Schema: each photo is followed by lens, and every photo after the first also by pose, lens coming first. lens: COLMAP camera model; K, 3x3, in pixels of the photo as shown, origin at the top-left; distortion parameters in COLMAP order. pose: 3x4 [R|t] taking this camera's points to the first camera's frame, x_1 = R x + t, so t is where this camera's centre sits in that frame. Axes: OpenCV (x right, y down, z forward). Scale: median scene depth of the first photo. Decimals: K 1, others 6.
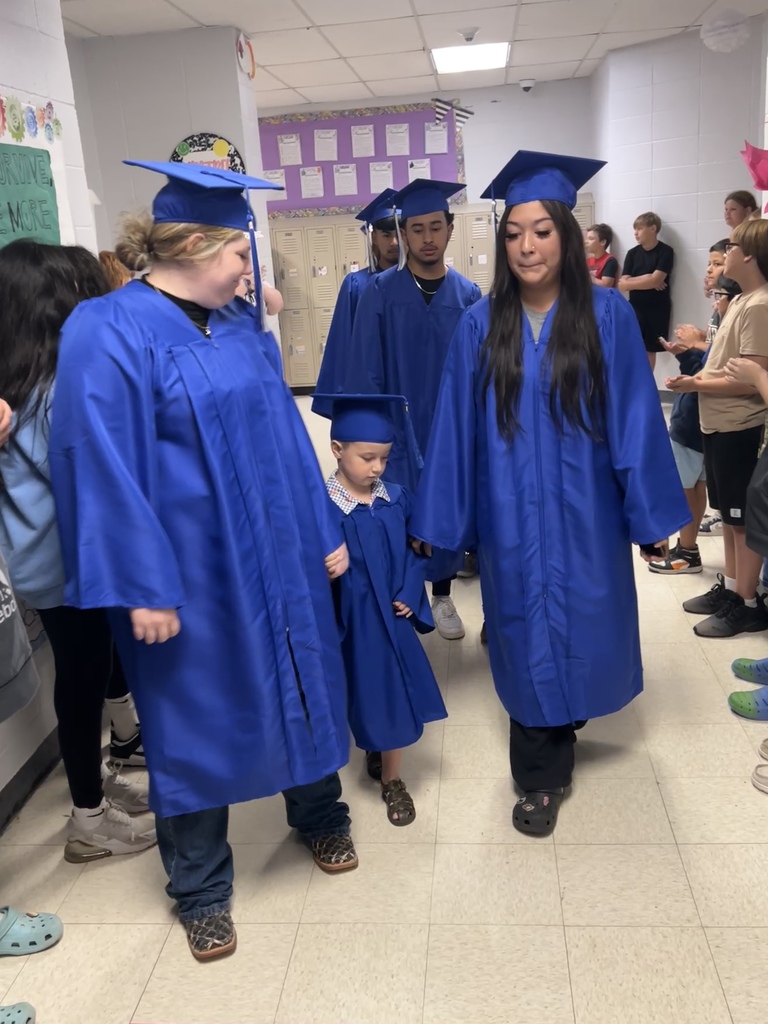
lens RADIAL K [[951.7, 0, 385.9], [0, 951.7, 514.2], [0, 0, 1]] dist [0.022834, 0.000000]
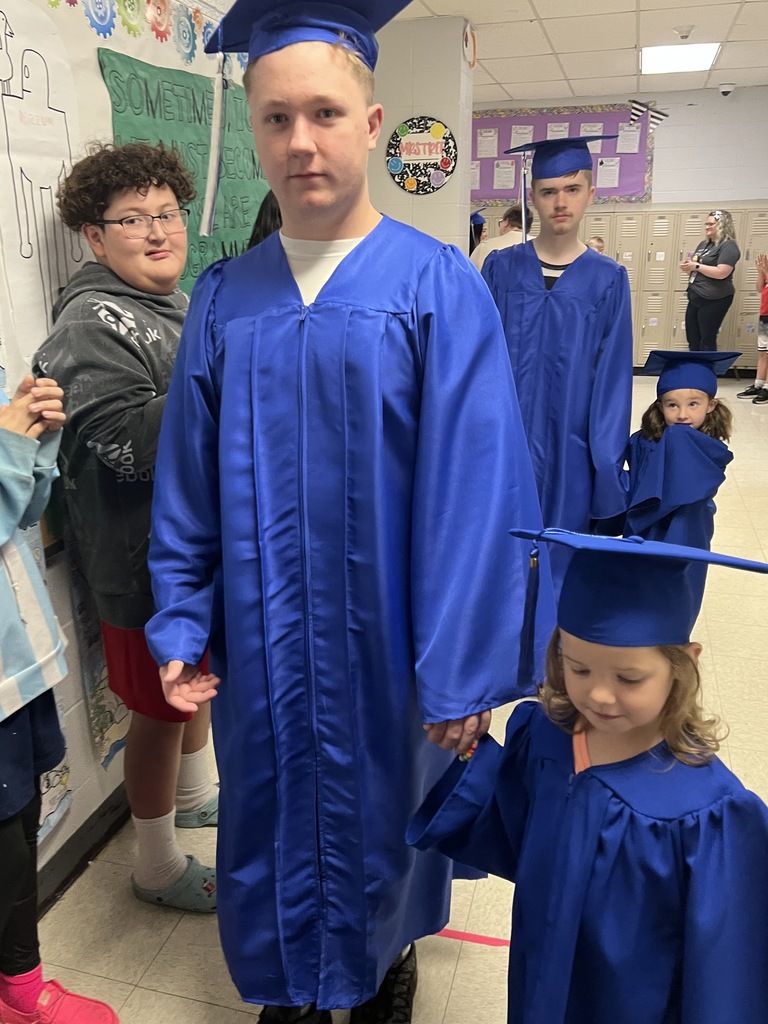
lens RADIAL K [[865.9, 0, 387.2], [0, 865.9, 505.3], [0, 0, 1]] dist [0.025296, -0.009545]
pose [[0.982959, 0.110985, -0.146542, -0.076480], [-0.108208, 0.993767, 0.026812, 0.034673], [0.148604, -0.010498, 0.988841, 0.032208]]
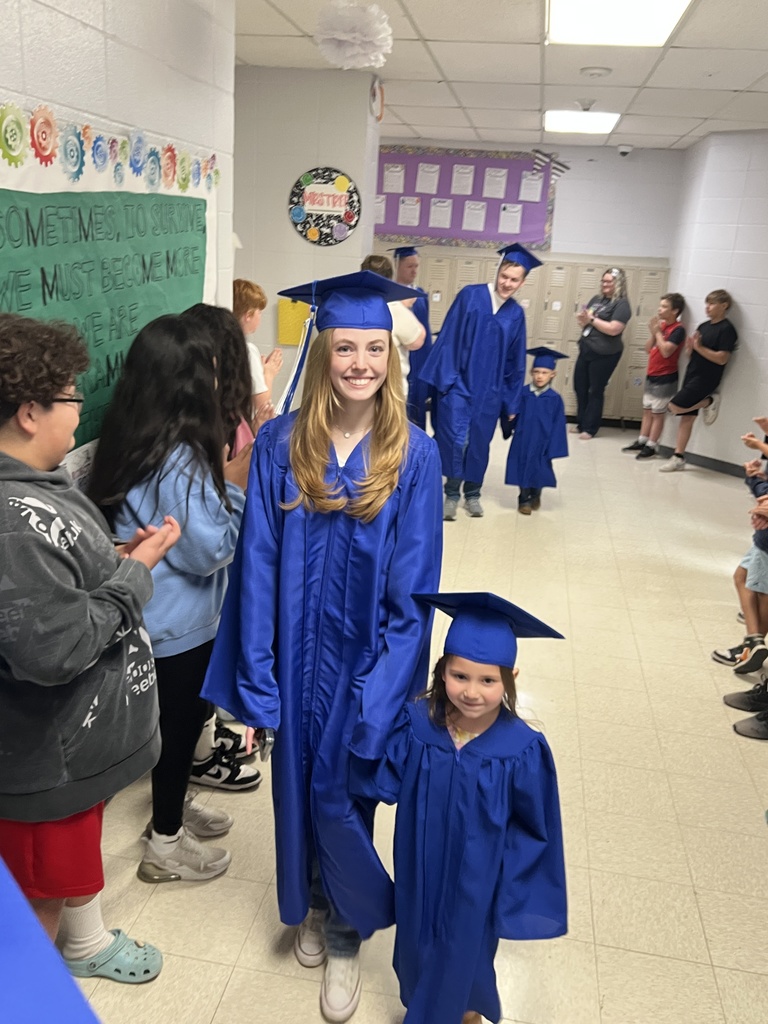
lens RADIAL K [[865.9, 0, 378.5], [0, 865.9, 524.1], [0, 0, 1]] dist [0.025296, -0.009545]
pose [[0.987800, 0.151729, -0.035053, -0.081877], [-0.150564, 0.988023, 0.033777, -0.092675], [0.039758, -0.028087, 0.998815, 0.036698]]
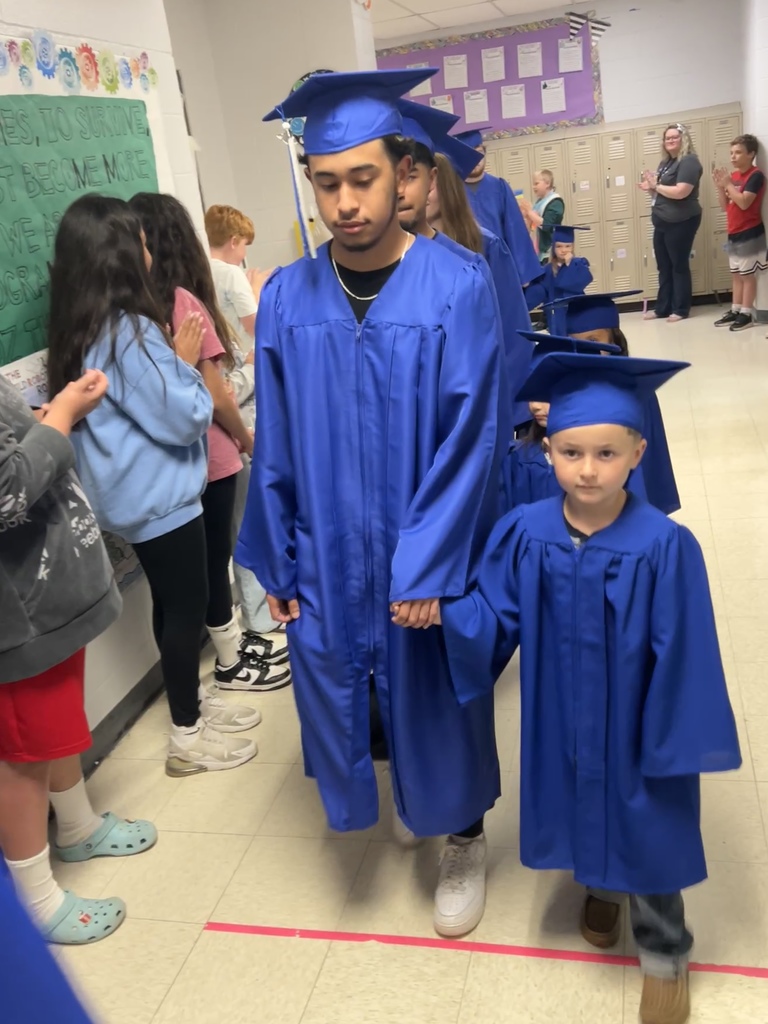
lens RADIAL K [[951.7, 0, 393.7], [0, 951.7, 510.1], [0, 0, 1]] dist [0.022834, 0.000000]
pose [[0.988061, -0.005594, -0.153963, 0.075808], [0.015060, 0.998062, 0.060381, 0.002757], [0.153326, -0.061979, 0.986230, -0.004203]]
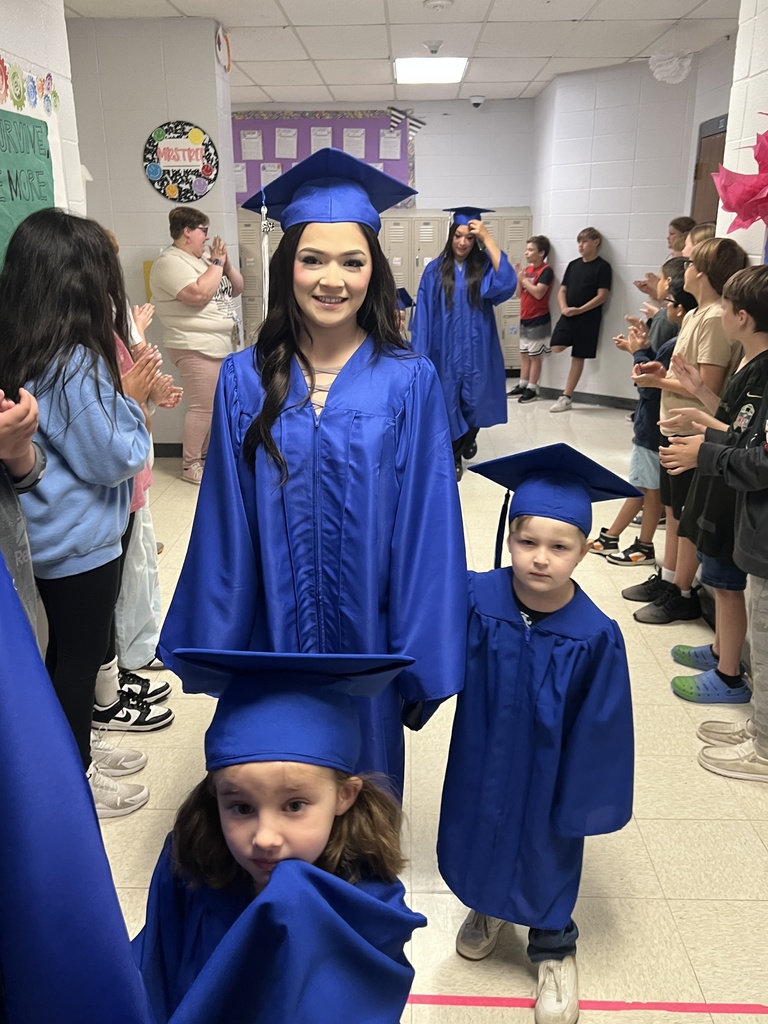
lens RADIAL K [[865.9, 0, 376.9], [0, 865.9, 521.1], [0, 0, 1]] dist [0.025296, -0.009545]
pose [[0.996020, 0.043648, 0.077712, -0.064297], [-0.046181, 0.998449, 0.031101, -0.005713], [-0.076234, -0.034566, 0.996491, 0.047982]]
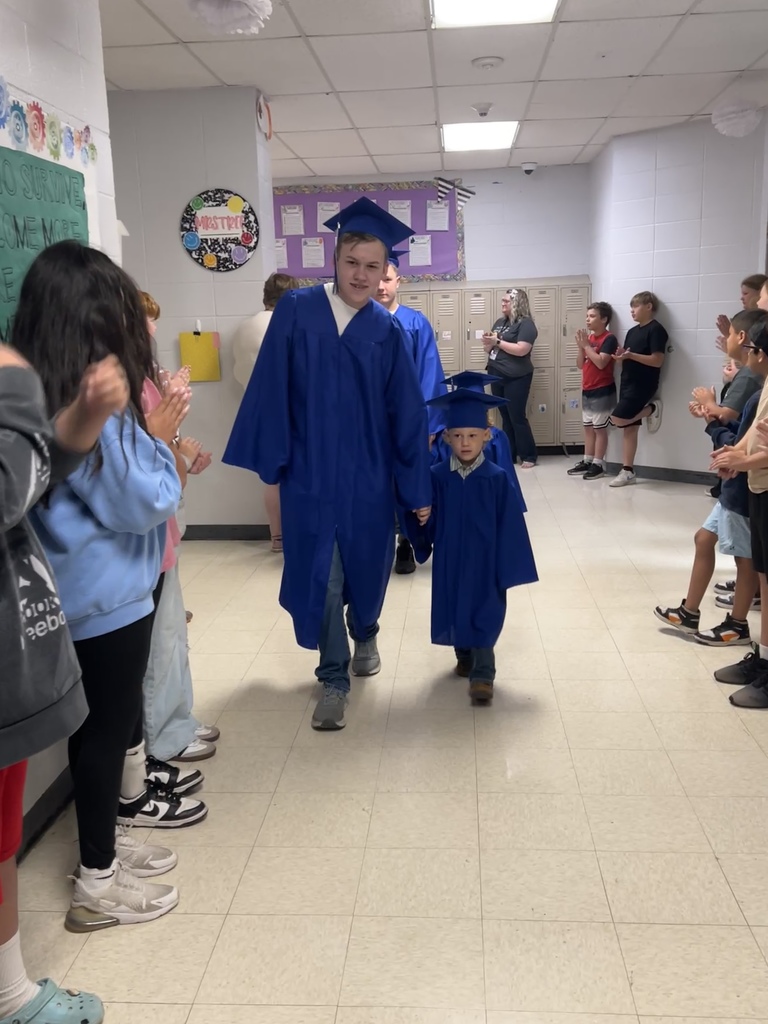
lens RADIAL K [[951.7, 0, 388.2], [0, 951.7, 516.1], [0, 0, 1]] dist [0.022834, 0.000000]
pose [[0.998817, 0.036598, 0.032021, -0.068724], [-0.033809, 0.995920, -0.083662, 0.037830], [-0.034952, 0.082481, 0.995980, 0.060777]]
